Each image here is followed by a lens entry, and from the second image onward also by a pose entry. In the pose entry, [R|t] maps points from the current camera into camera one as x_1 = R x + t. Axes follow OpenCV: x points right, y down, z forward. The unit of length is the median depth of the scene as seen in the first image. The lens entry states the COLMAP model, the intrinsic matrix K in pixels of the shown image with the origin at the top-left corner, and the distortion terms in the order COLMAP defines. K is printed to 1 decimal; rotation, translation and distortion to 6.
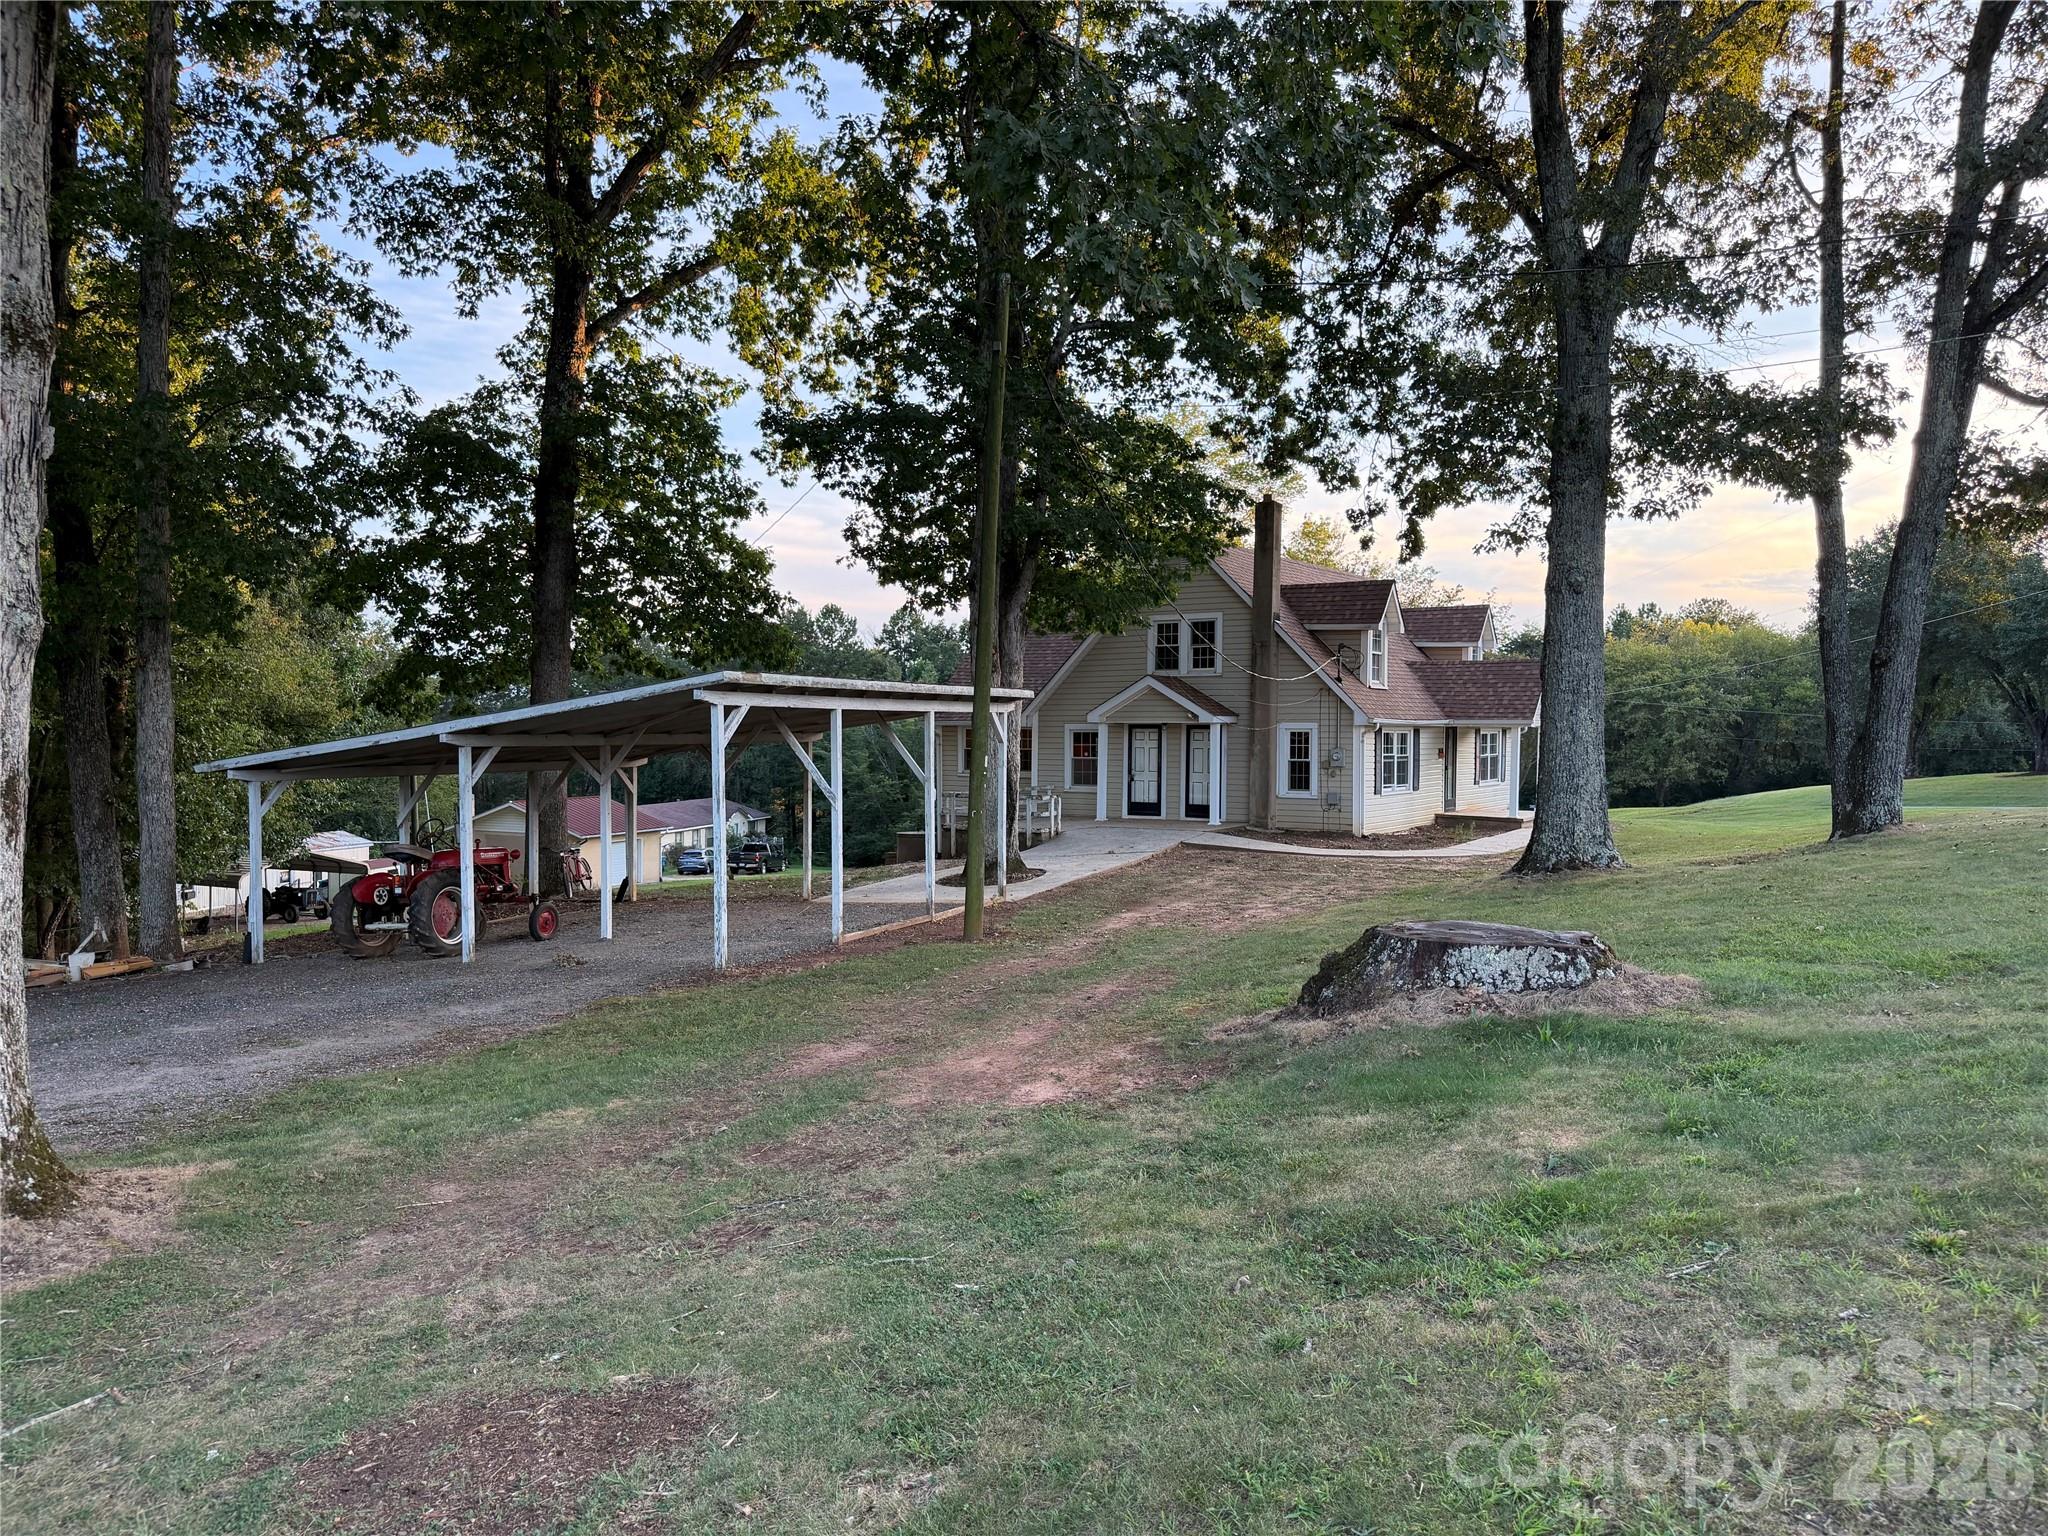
lens RADIAL K [[1409.0, 0, 1021.5], [0, 1409.0, 764.0], [0, 0, 1]] dist [-0.001432, -0.000070]
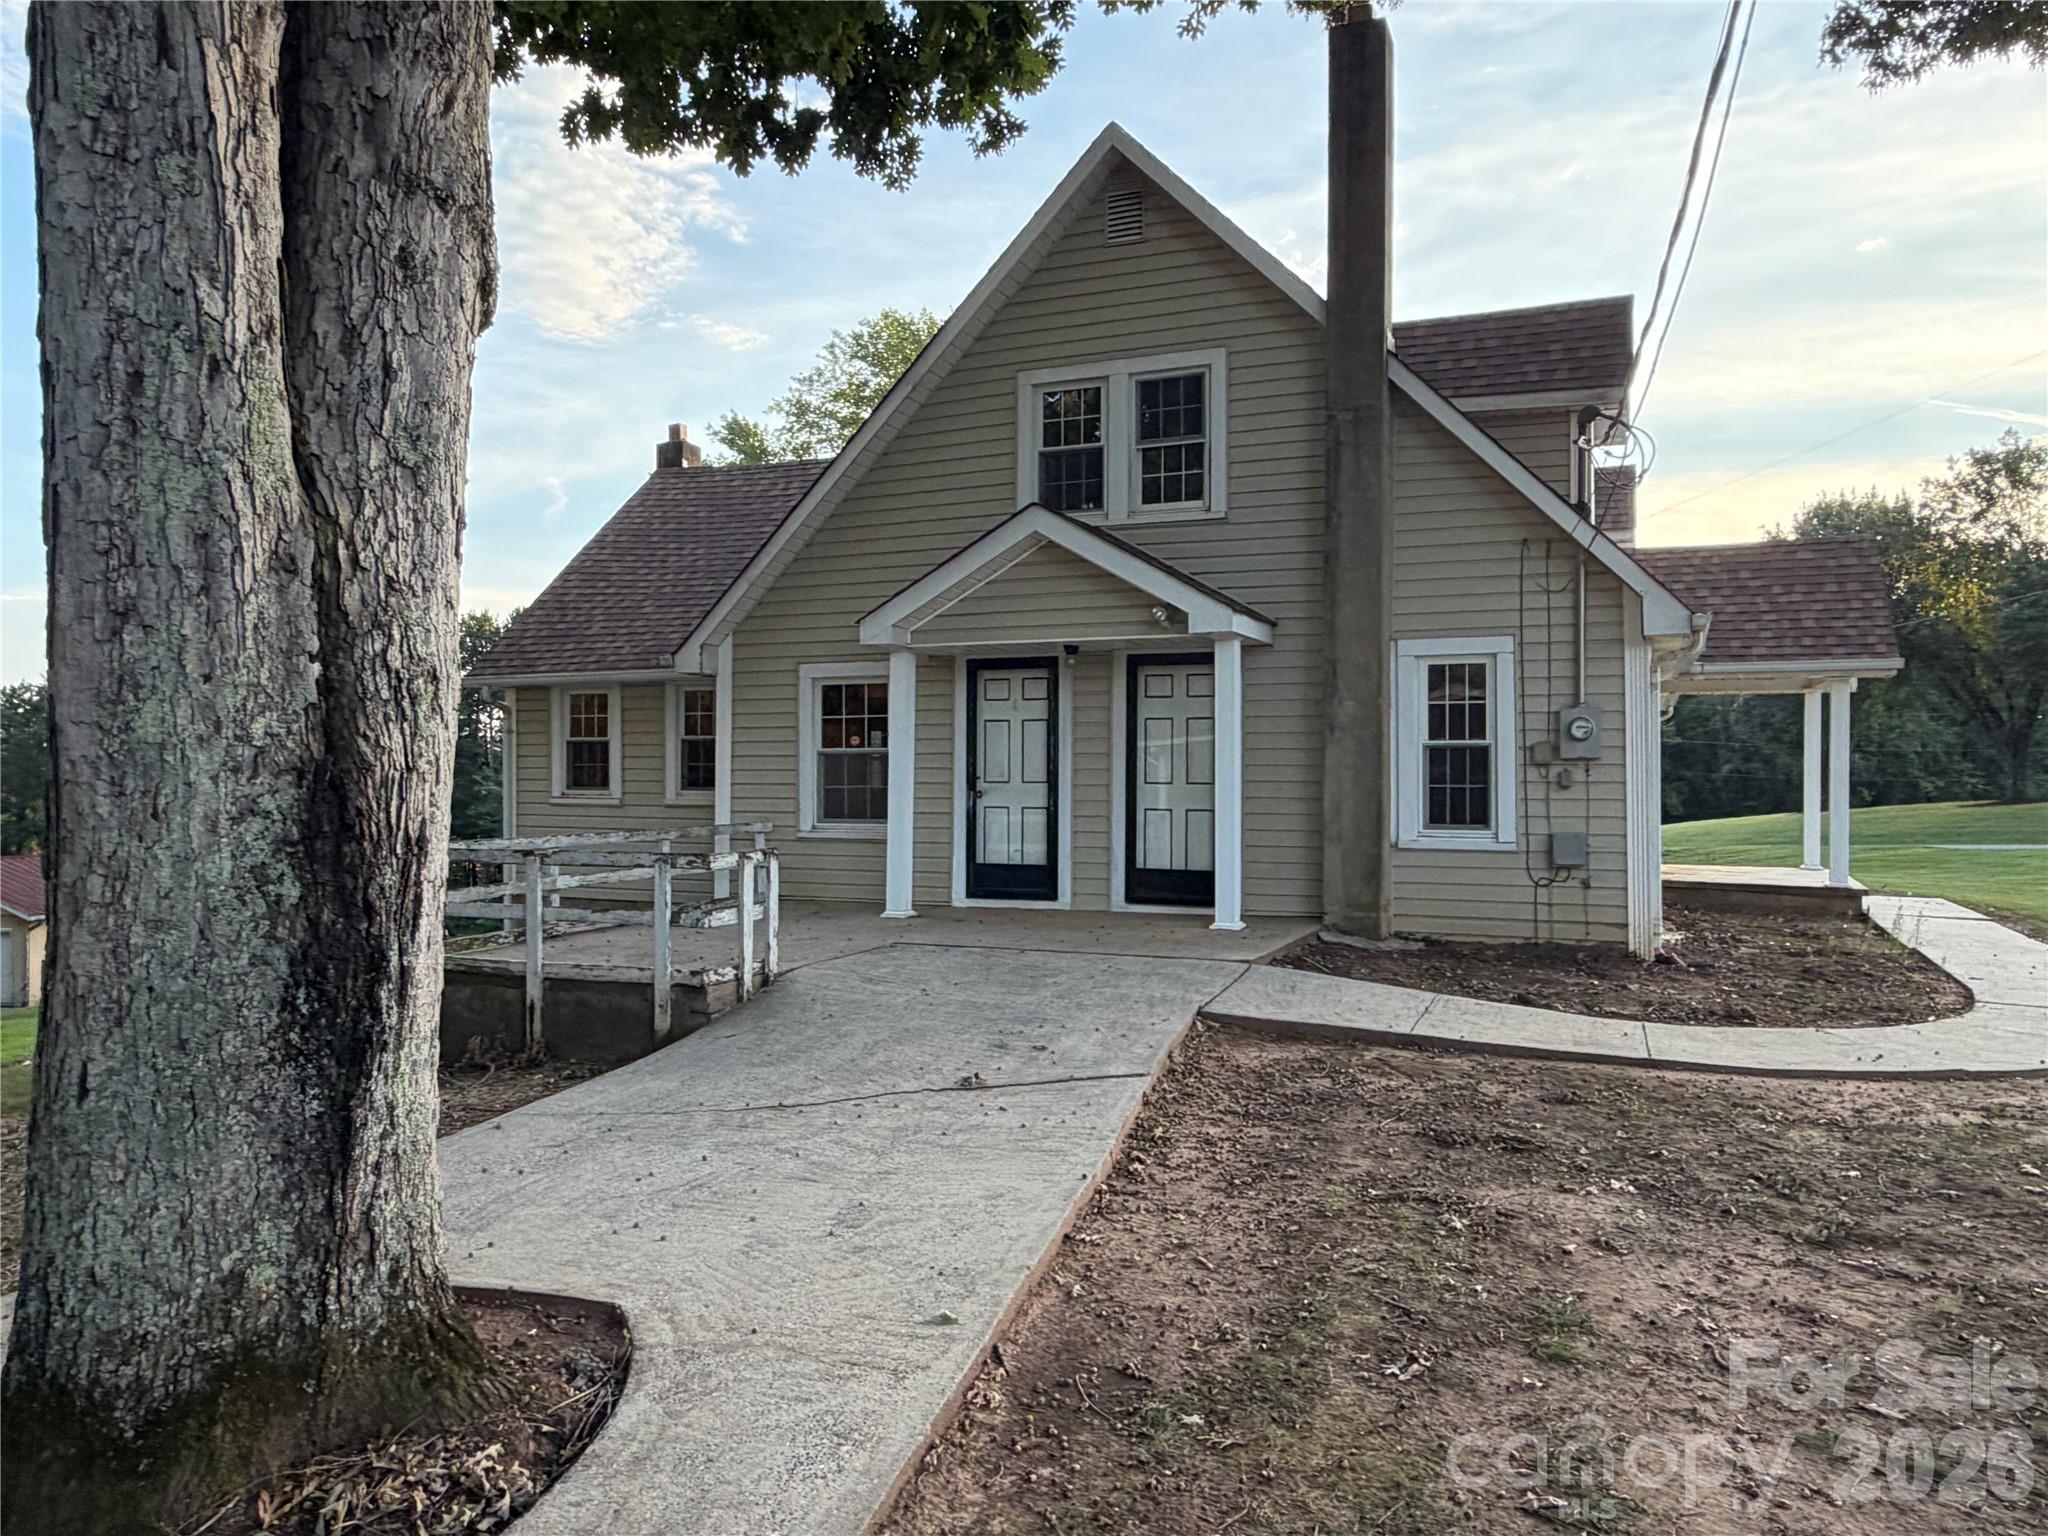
lens RADIAL K [[1409.0, 0, 1021.1], [0, 1409.0, 764.3], [0, 0, 1]] dist [-0.001432, -0.000070]
pose [[0.985802, -0.003905, 0.167867, 0.026745], [0.008558, 0.999599, -0.027001, 0.010896], [-0.167694, 0.028054, 0.985440, 0.639460]]
